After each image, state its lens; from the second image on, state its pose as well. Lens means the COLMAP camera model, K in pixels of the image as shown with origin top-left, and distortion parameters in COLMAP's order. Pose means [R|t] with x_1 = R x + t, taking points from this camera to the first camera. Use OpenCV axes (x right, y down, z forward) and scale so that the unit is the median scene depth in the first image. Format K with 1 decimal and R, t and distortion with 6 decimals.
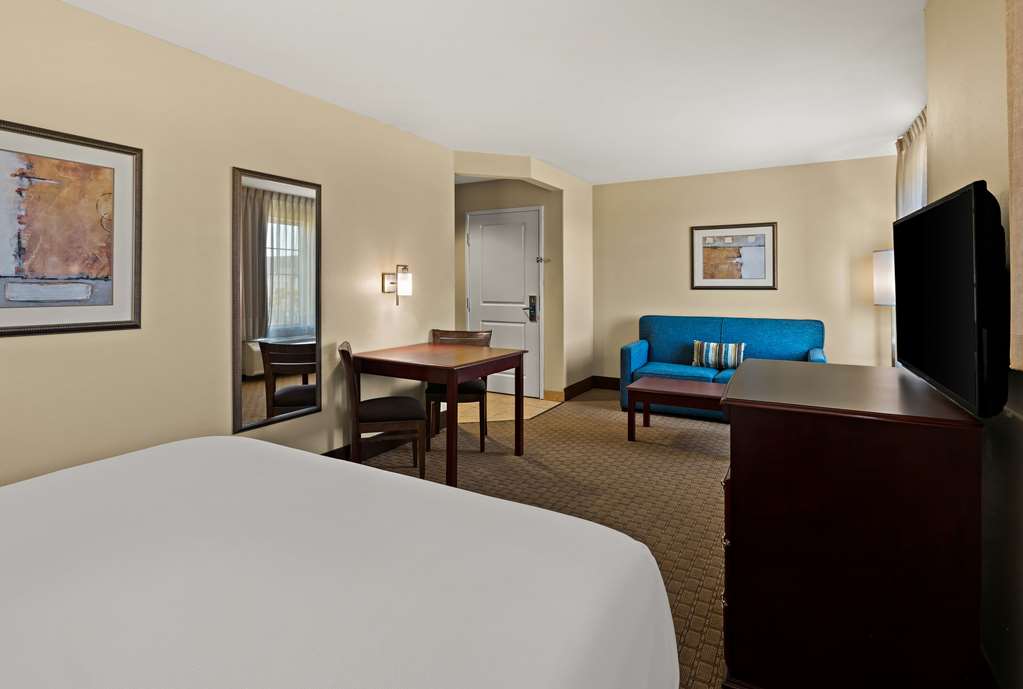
lens RADIAL K [[492.6, 0, 464.2], [0, 492.6, 287.1], [0, 0, 1]] dist [-0.023312, -0.001520]
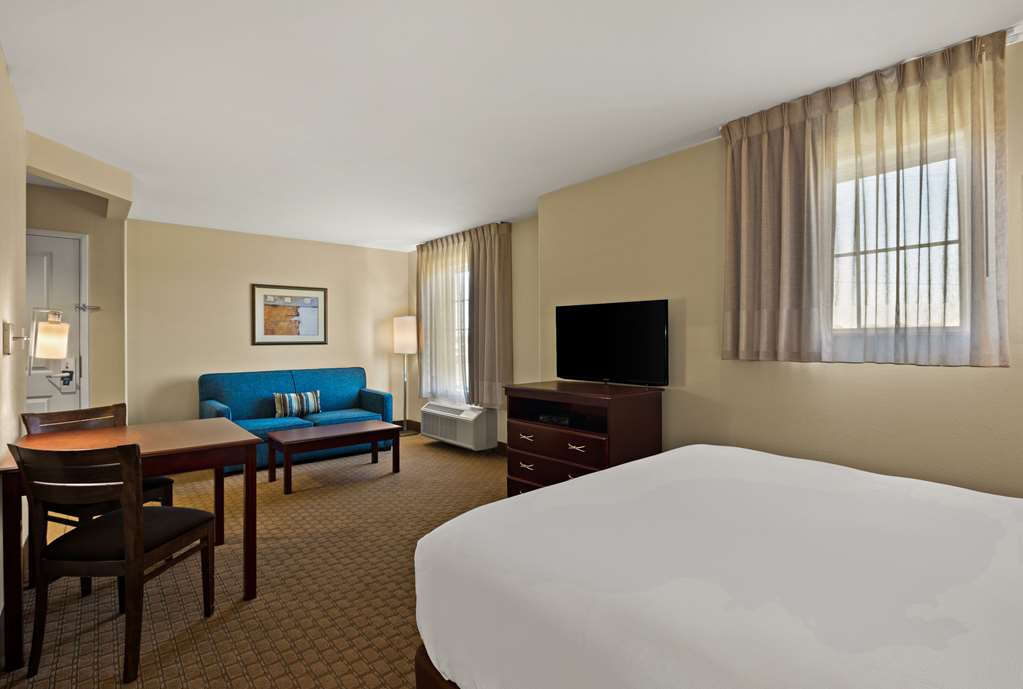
lens RADIAL K [[492.6, 0, 512.3], [0, 492.6, 338.4], [0, 0, 1]] dist [-0.023312, -0.001520]
pose [[0.300267, 0.001008, 0.953855, -0.364682], [0.010912, 0.999930, -0.004491, 0.001181], [-0.953793, 0.011757, 0.300235, 0.190099]]
